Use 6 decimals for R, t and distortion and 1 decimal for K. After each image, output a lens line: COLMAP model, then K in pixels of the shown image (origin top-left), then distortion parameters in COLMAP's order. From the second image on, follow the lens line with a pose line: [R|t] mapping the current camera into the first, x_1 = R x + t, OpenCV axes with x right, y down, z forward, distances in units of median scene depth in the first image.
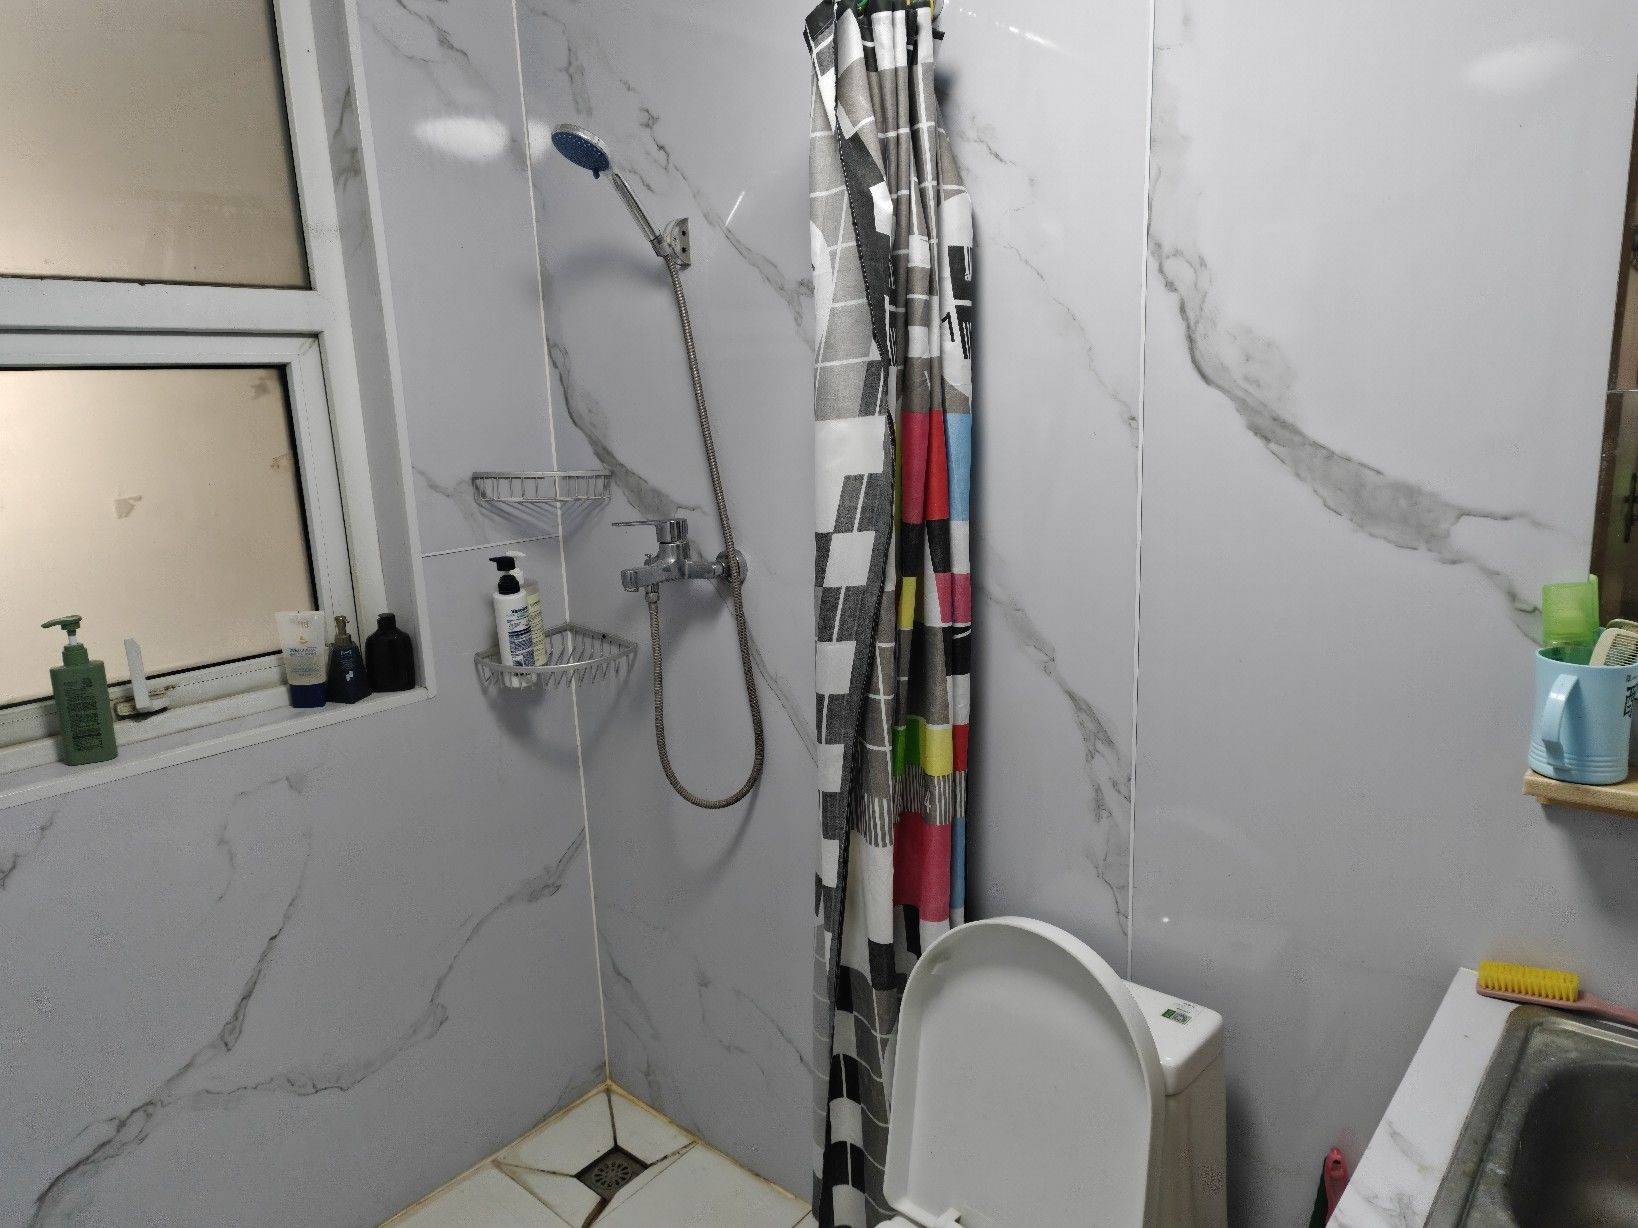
lens RADIAL K [[1102.8, 0, 817.7], [0, 1102.8, 616.8], [0, 0, 1]] dist [0.020548, -0.005545]
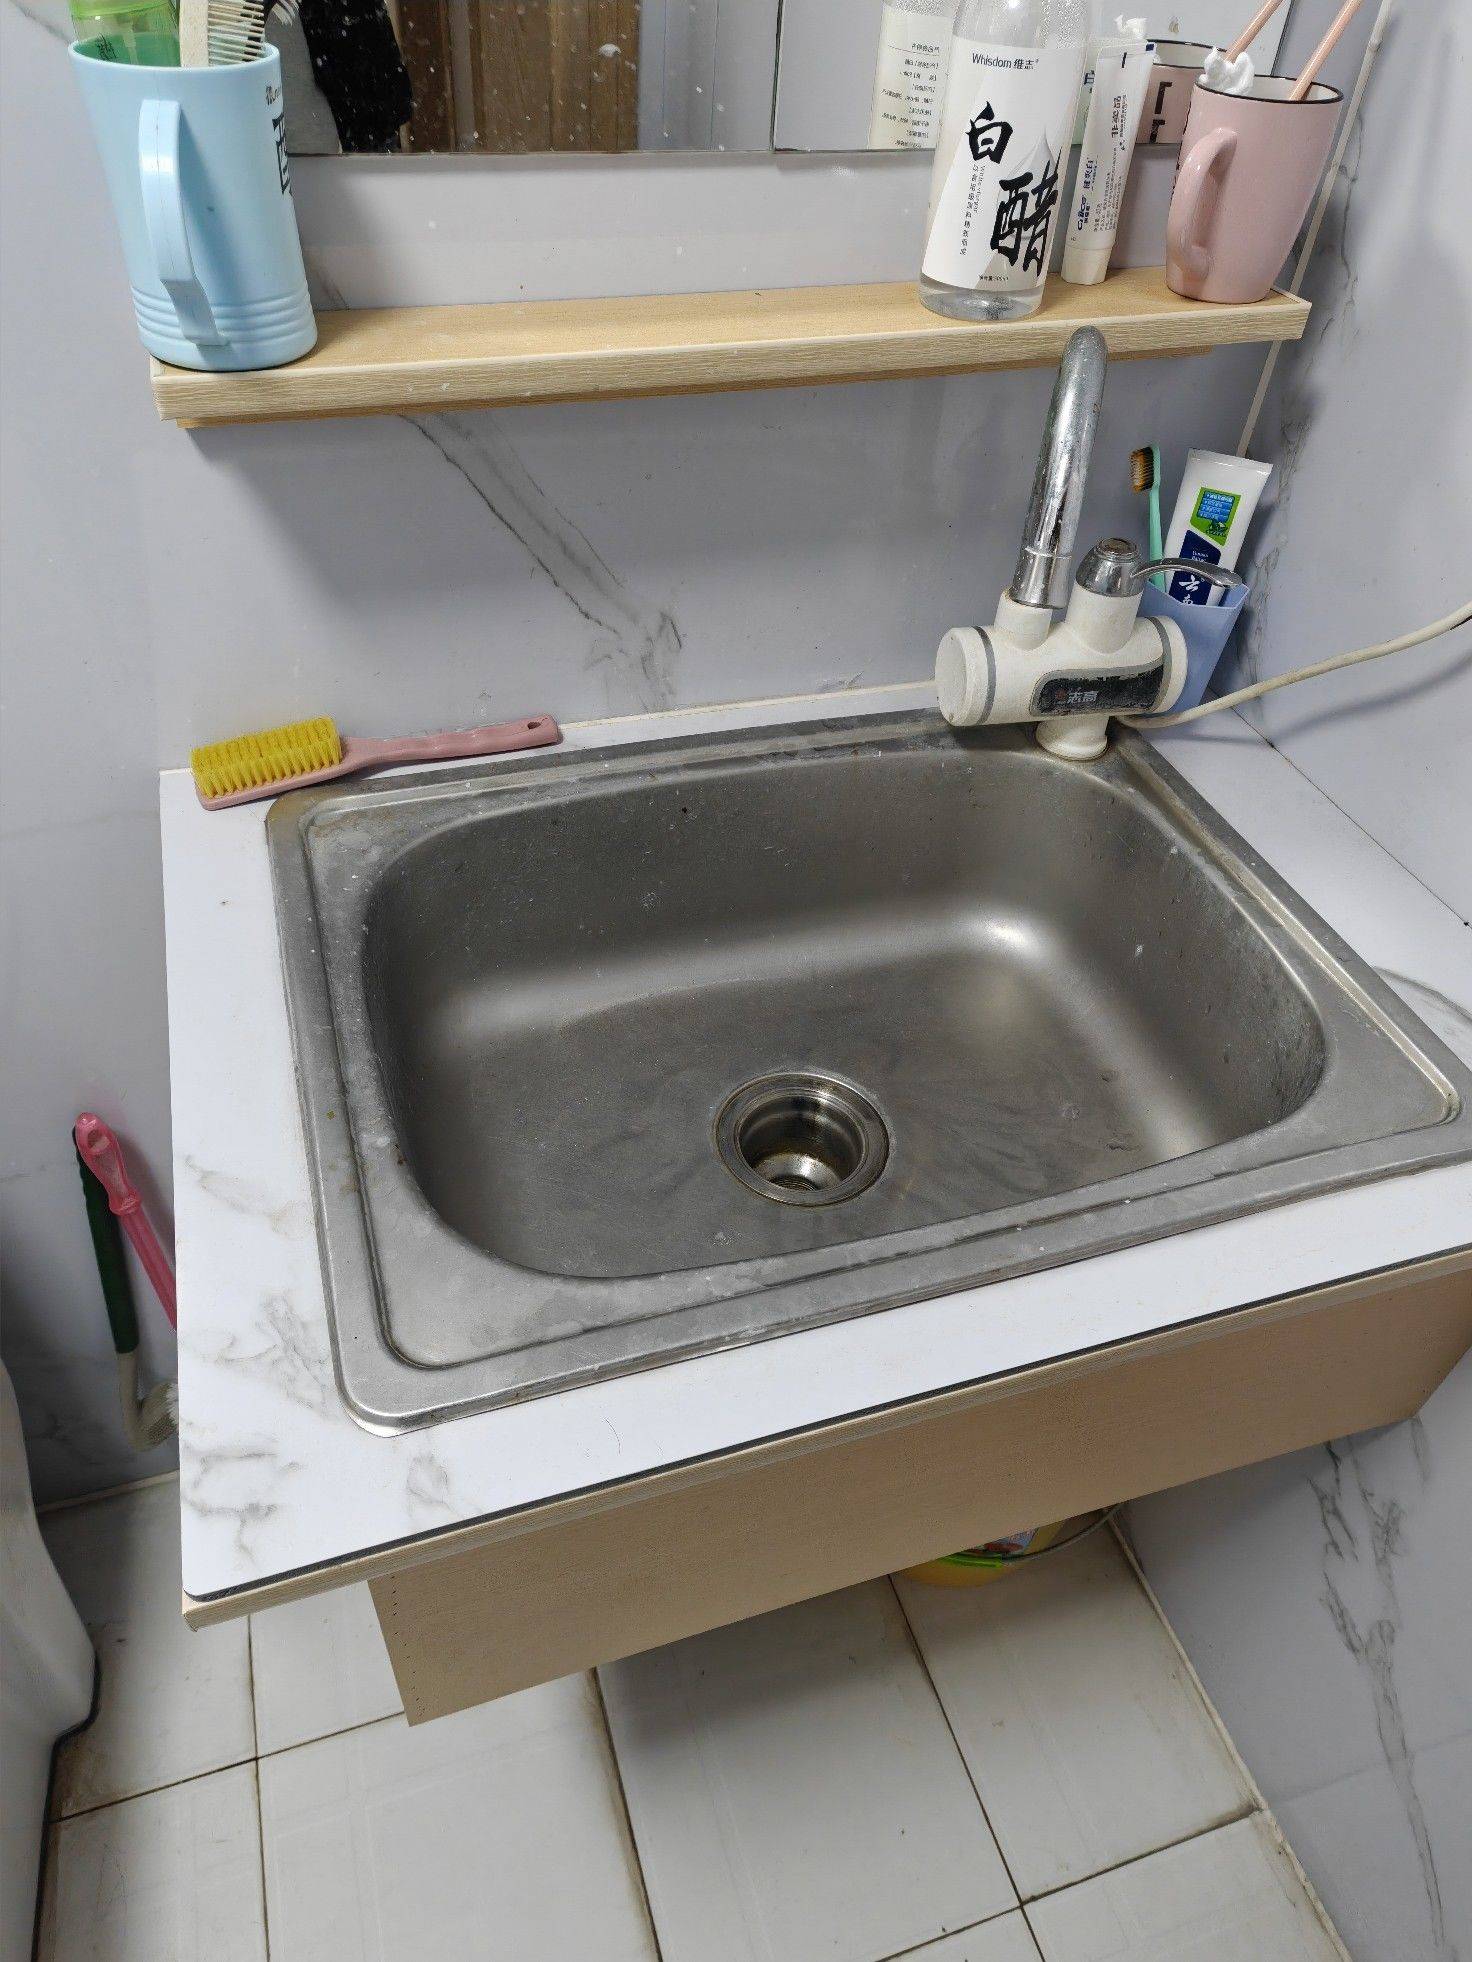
lens RADIAL K [[1320.9, 0, 735.9], [0, 1320.9, 985.5], [0, 0, 1]] dist [0.020548, -0.005545]
pose [[0.514845, -0.533462, 0.671084, 0.247921], [0.090292, 0.812192, 0.576361, 0.050154], [-0.852515, -0.236143, 0.466320, 0.463689]]
